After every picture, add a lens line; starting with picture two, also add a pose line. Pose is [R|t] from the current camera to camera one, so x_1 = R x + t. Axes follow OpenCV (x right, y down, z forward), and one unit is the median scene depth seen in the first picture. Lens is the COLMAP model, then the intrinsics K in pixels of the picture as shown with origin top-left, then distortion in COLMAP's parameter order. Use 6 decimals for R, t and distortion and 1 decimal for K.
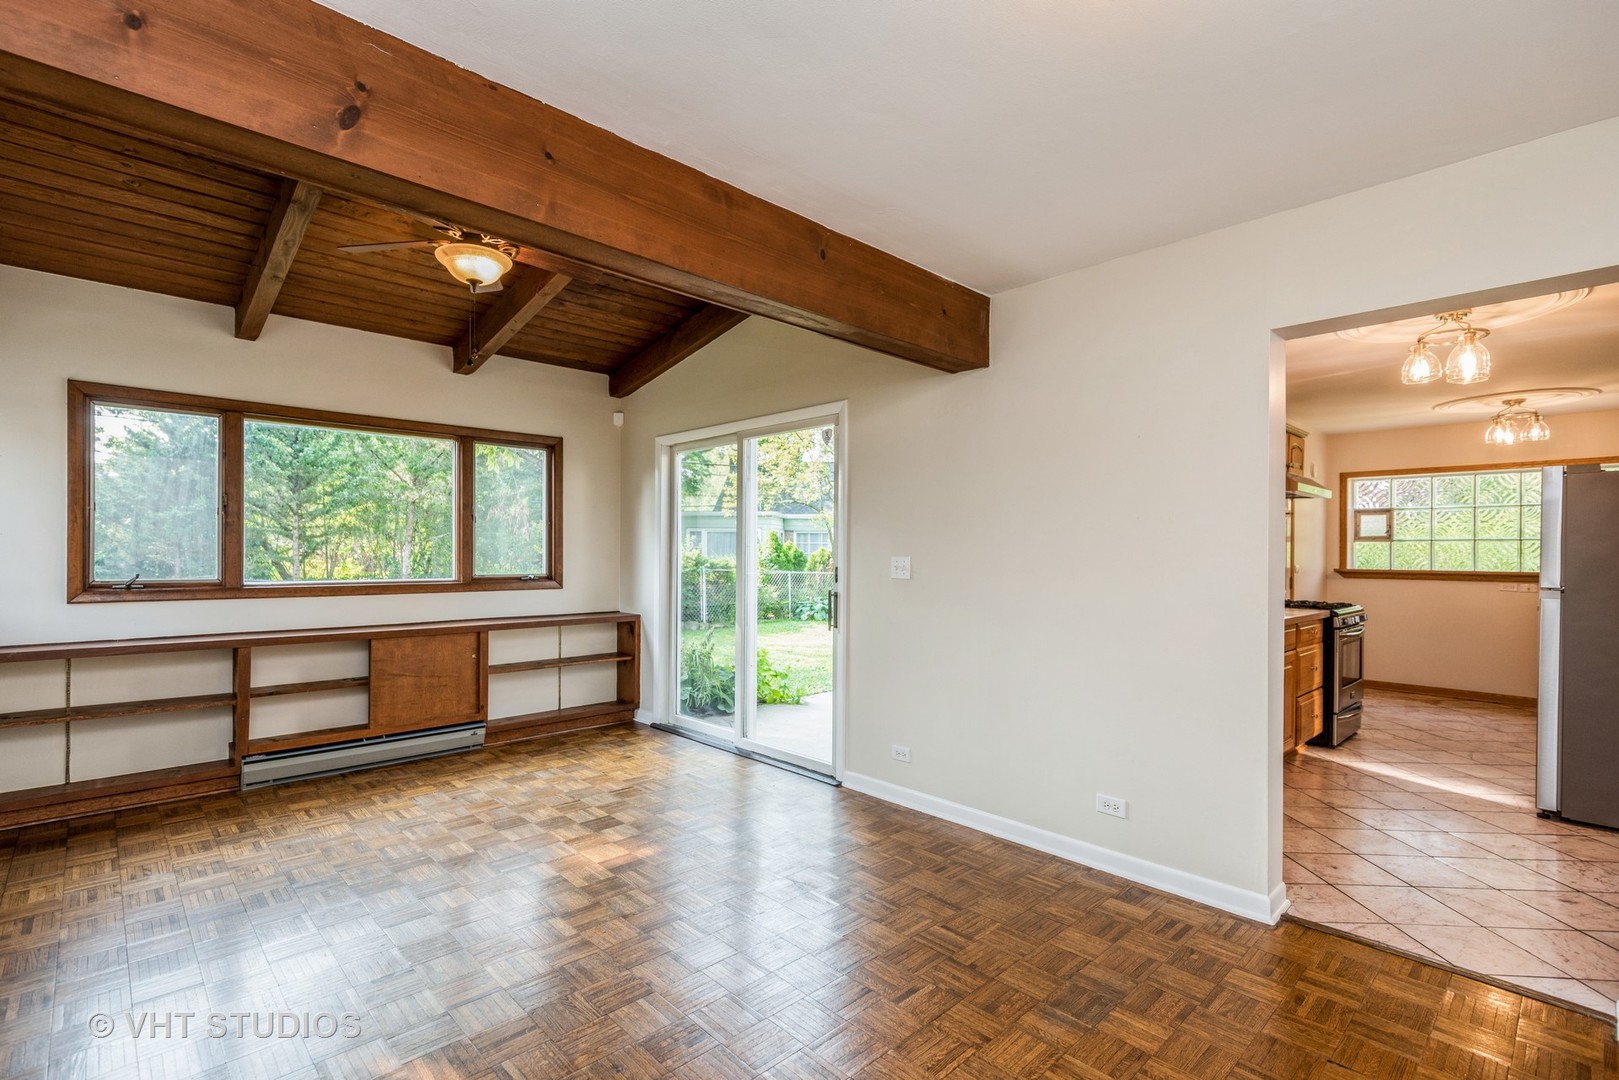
lens RADIAL K [[747.4, 0, 817.9], [0, 747.4, 549.8], [0, 0, 1]] dist [0.021166, -0.002002]
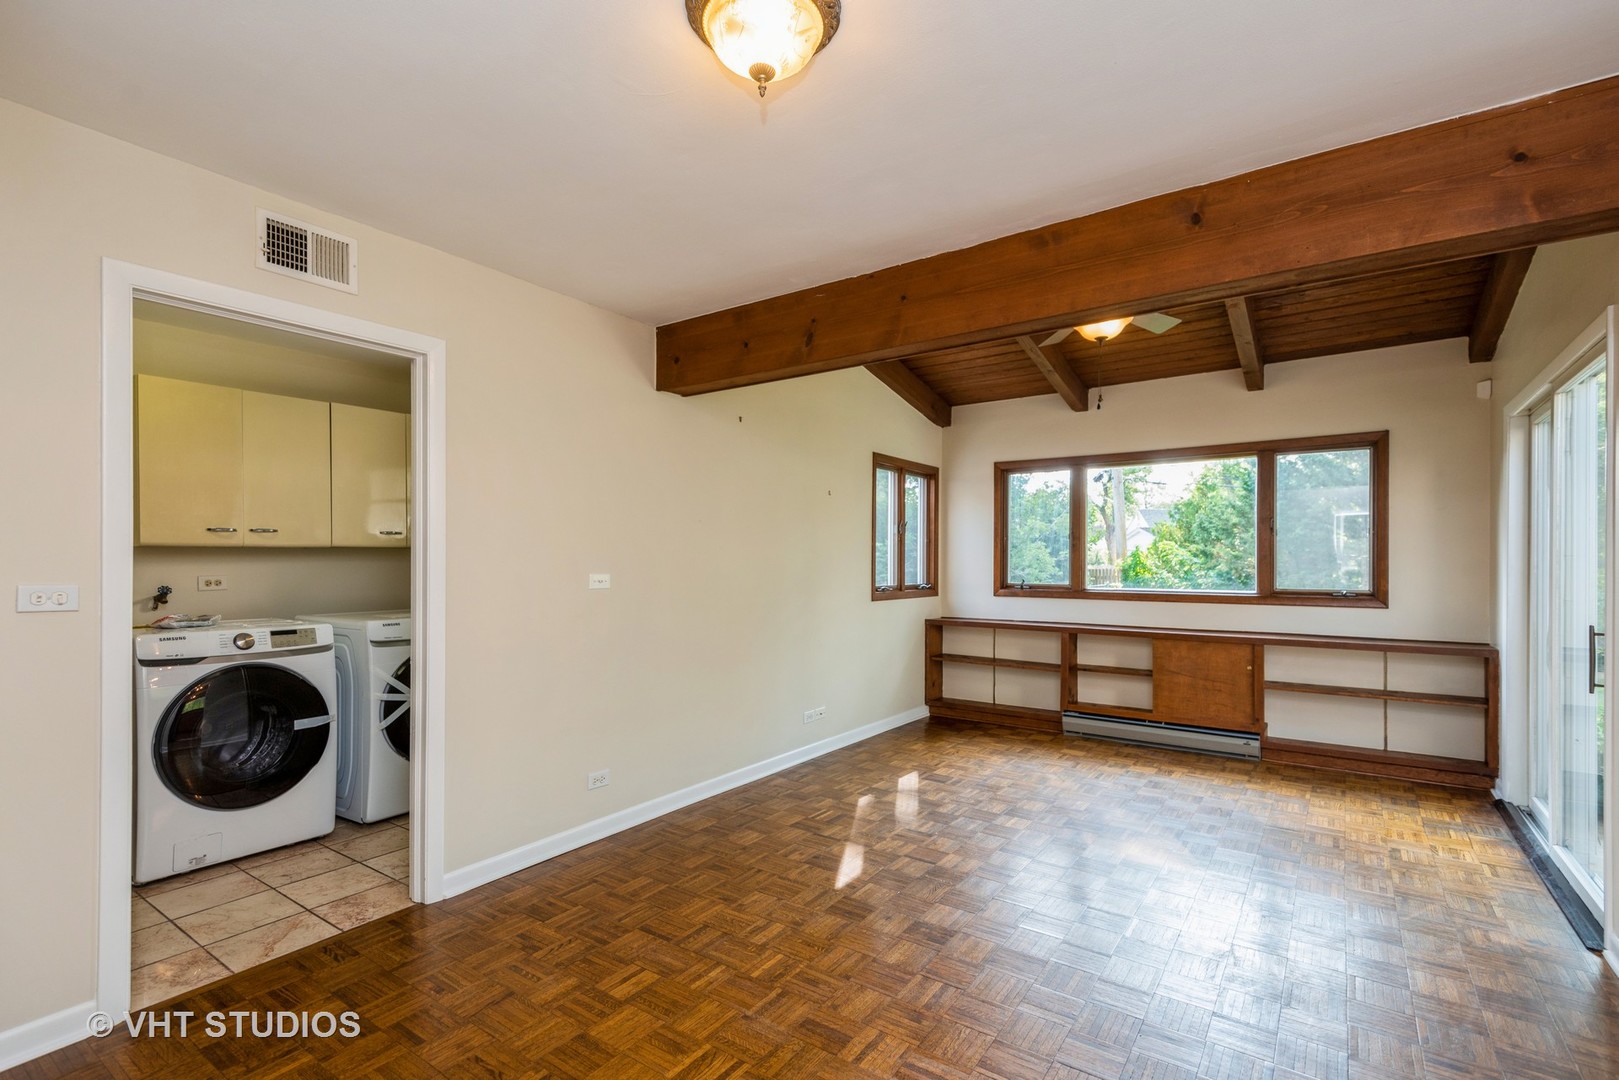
lens RADIAL K [[747.4, 0, 802.3], [0, 747.4, 556.4], [0, 0, 1]] dist [0.021166, -0.002002]
pose [[0.180954, -0.013178, -0.983403, 0.463483], [0.001282, 0.999913, -0.013163, 0.003848], [0.983491, 0.001122, 0.180955, 0.234448]]
